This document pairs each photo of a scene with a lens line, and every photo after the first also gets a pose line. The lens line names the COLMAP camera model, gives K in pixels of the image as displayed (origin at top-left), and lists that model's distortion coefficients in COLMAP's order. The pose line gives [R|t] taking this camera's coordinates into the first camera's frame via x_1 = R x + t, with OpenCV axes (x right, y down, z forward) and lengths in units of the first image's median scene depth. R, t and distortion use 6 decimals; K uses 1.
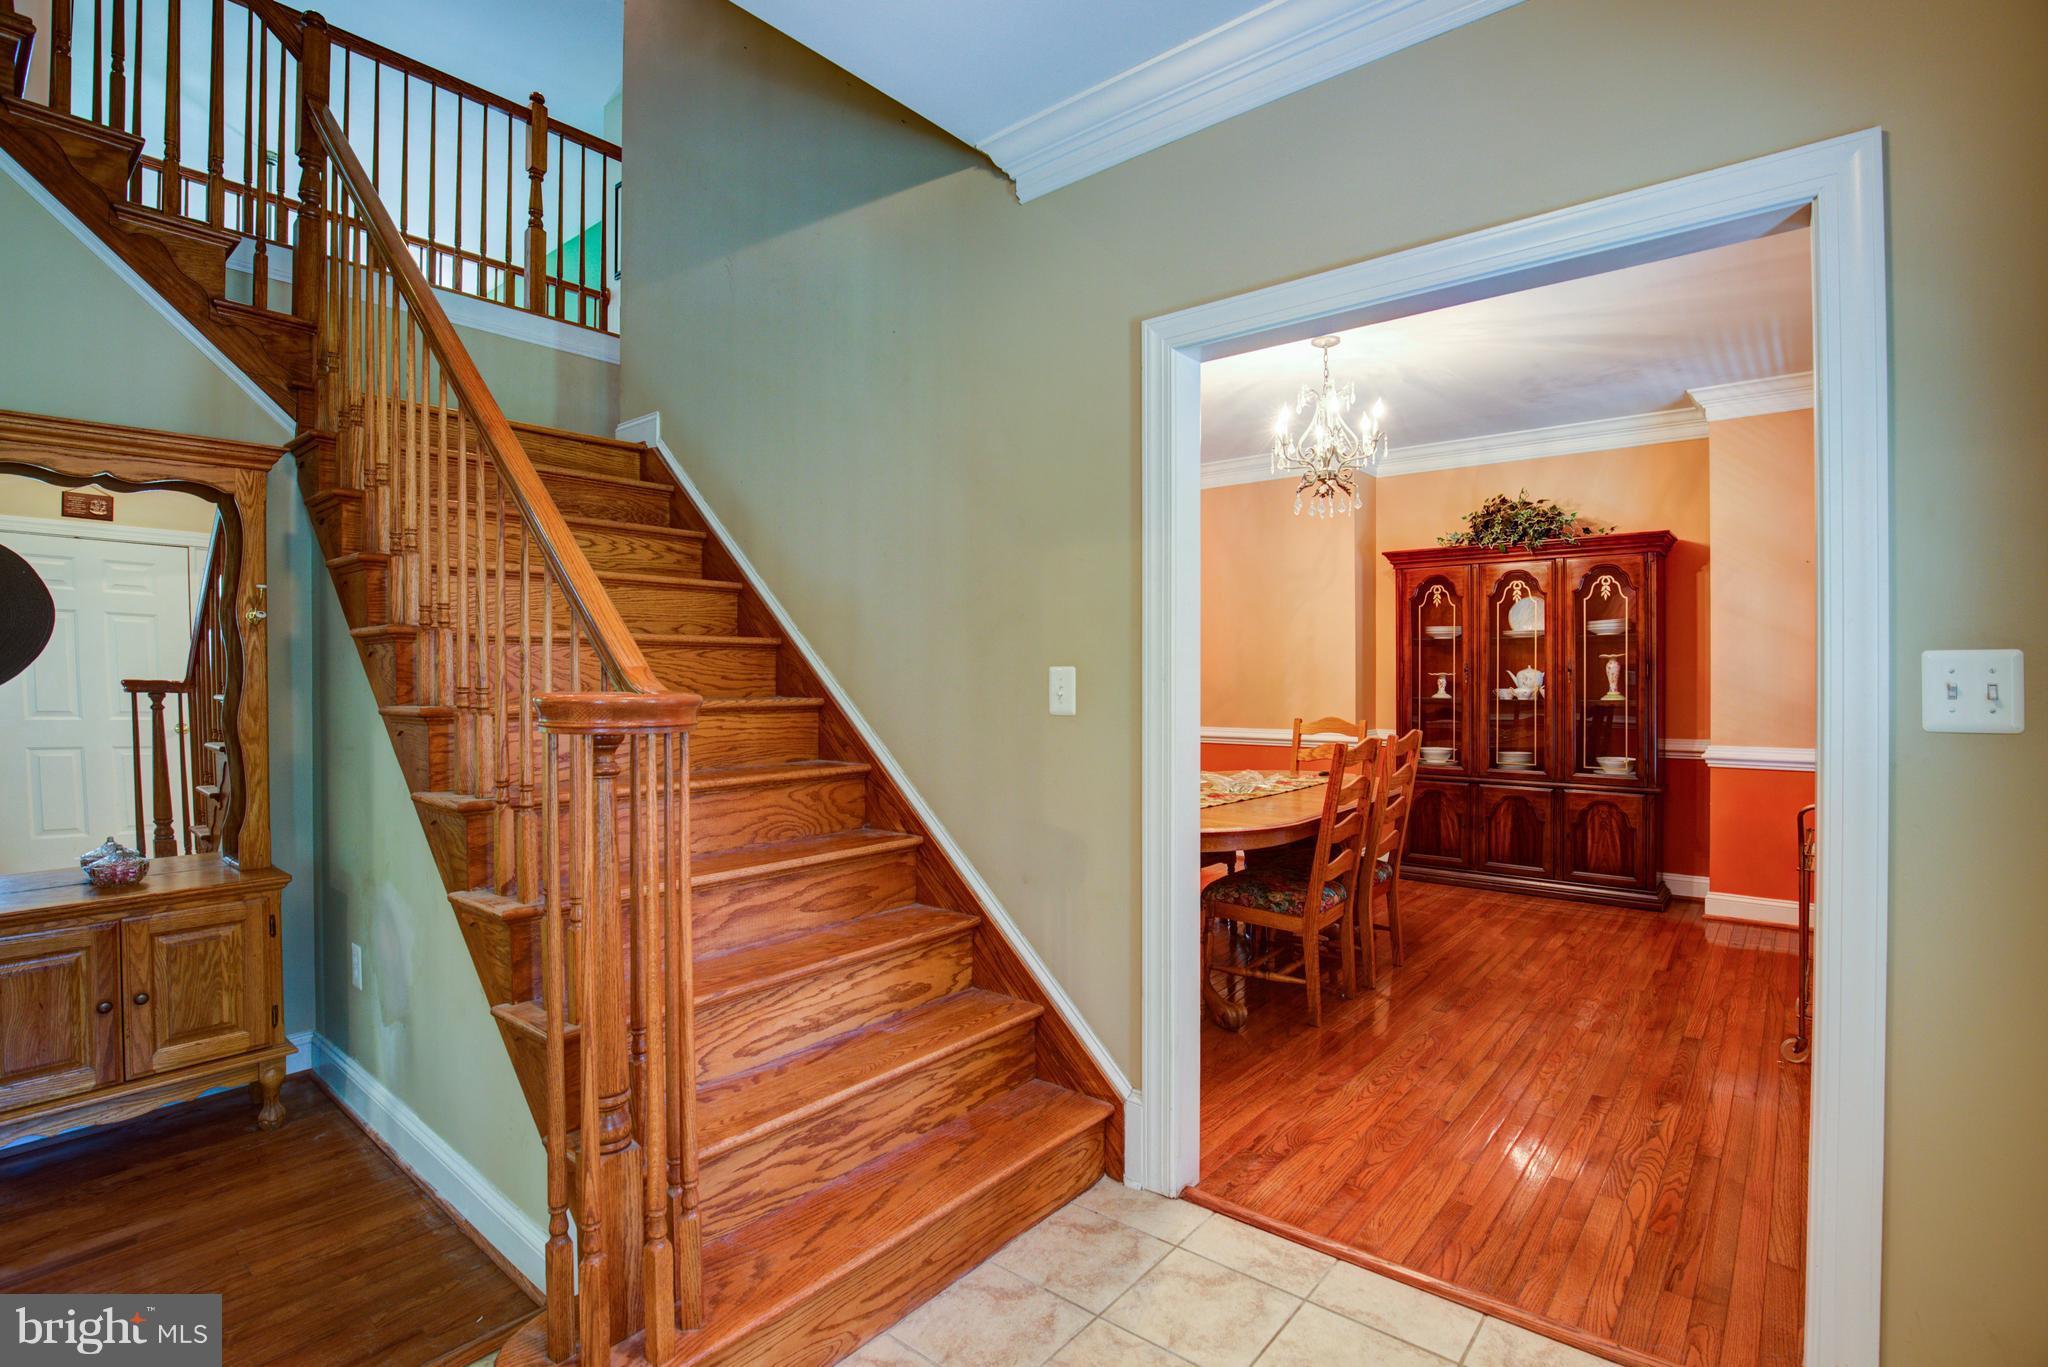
lens RADIAL K [[945.2, 0, 1025.5], [0, 945.2, 680.1], [0, 0, 1]] dist [-0.037121, 0.005823]
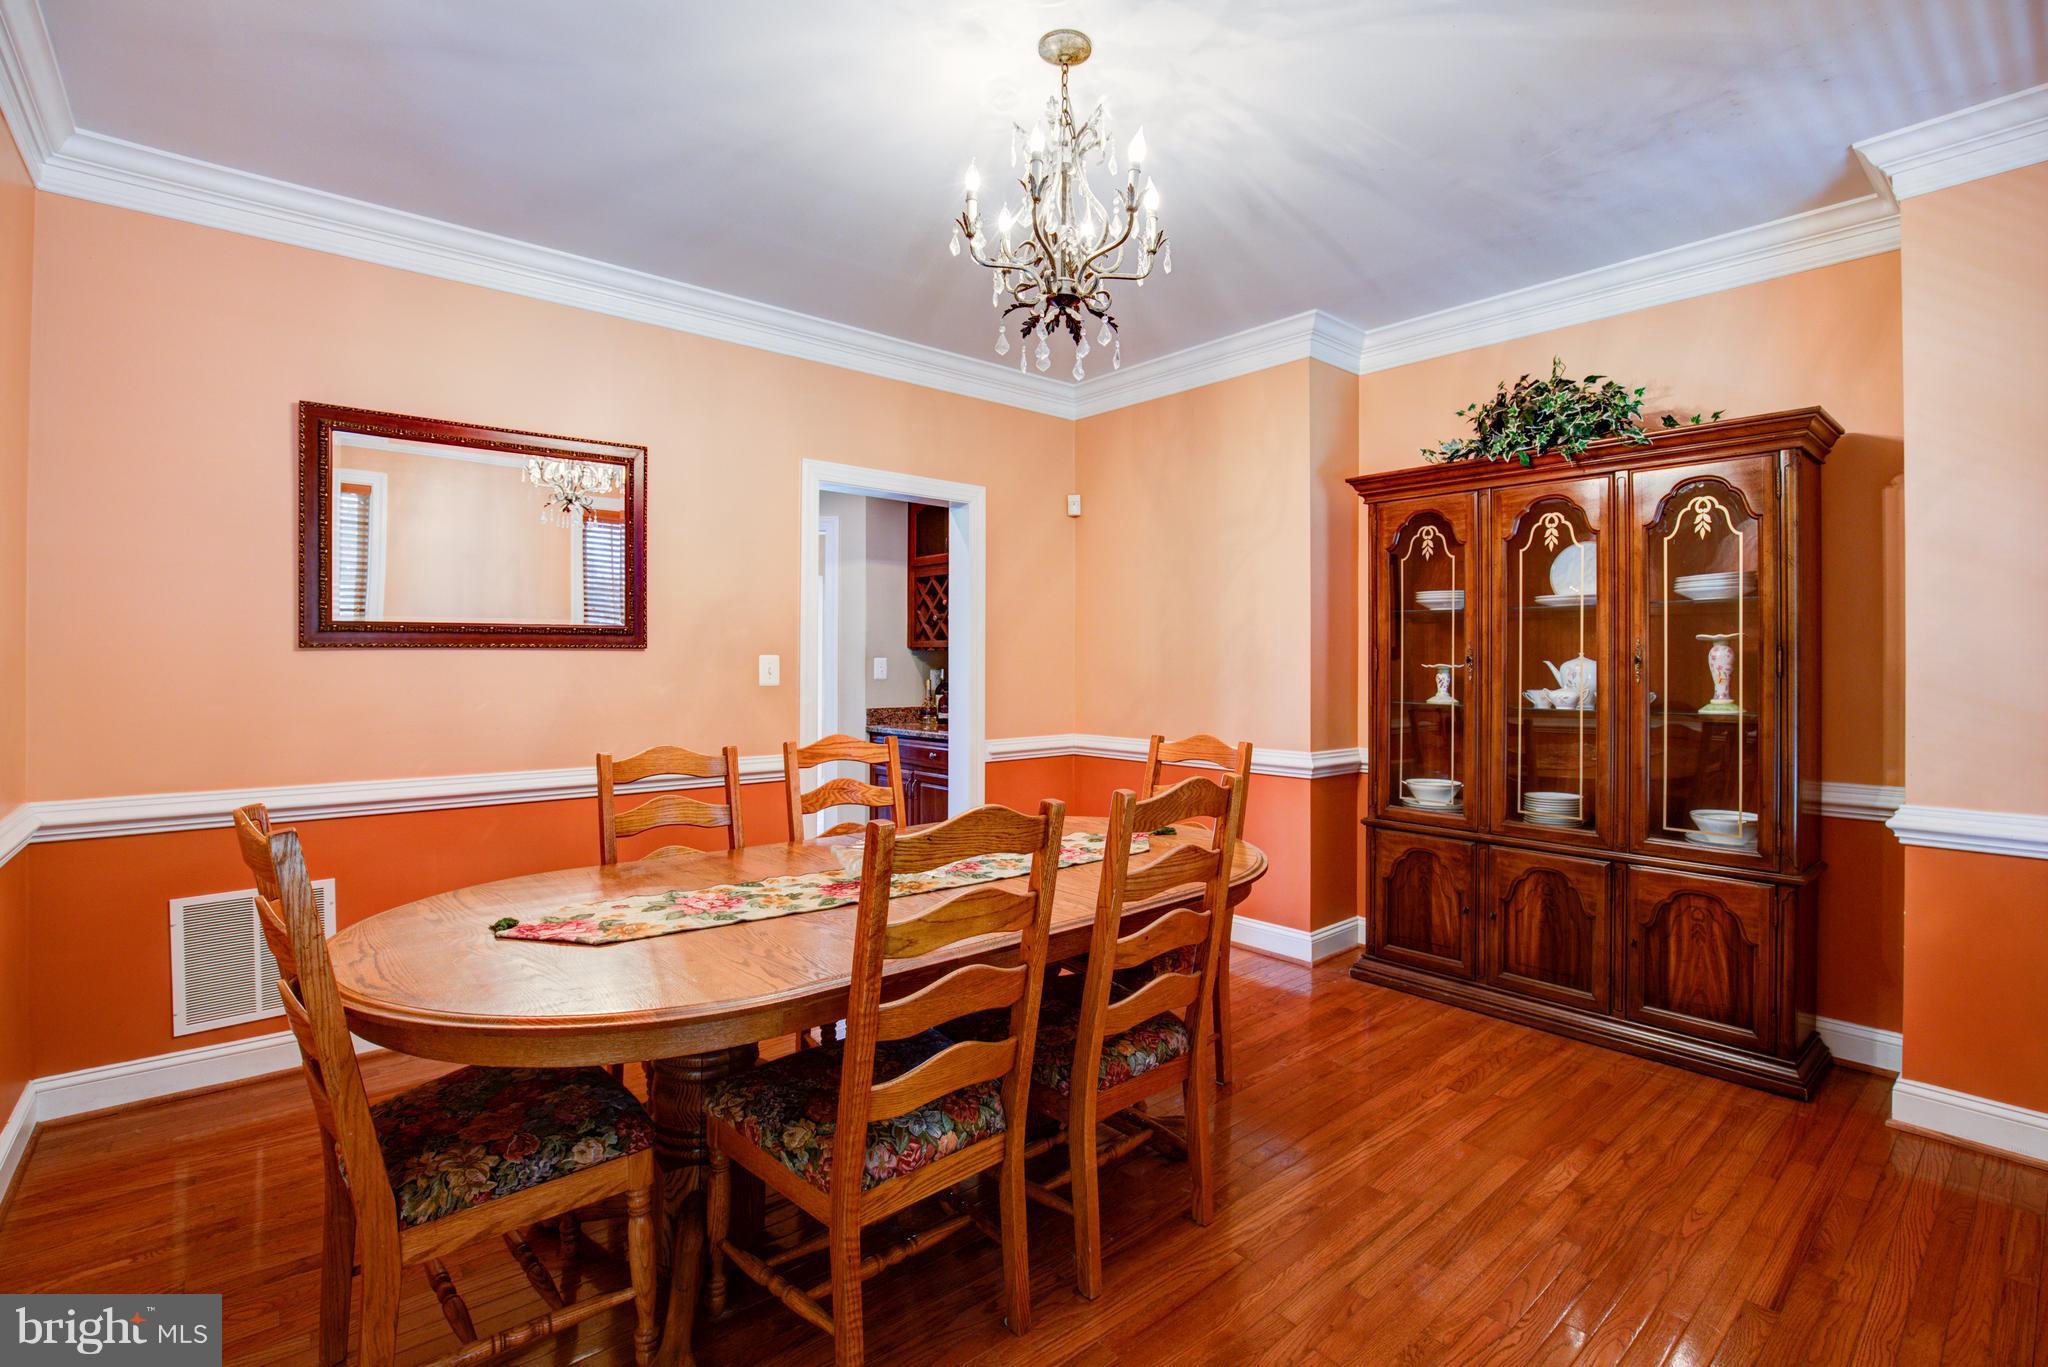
lens RADIAL K [[945.2, 0, 1001.6], [0, 945.2, 659.5], [0, 0, 1]] dist [-0.037121, 0.005823]
pose [[0.985452, 0.005916, -0.169851, 0.287261], [-0.007704, 0.999922, -0.009873, -0.002657], [0.169779, 0.011038, 0.985420, 0.357138]]
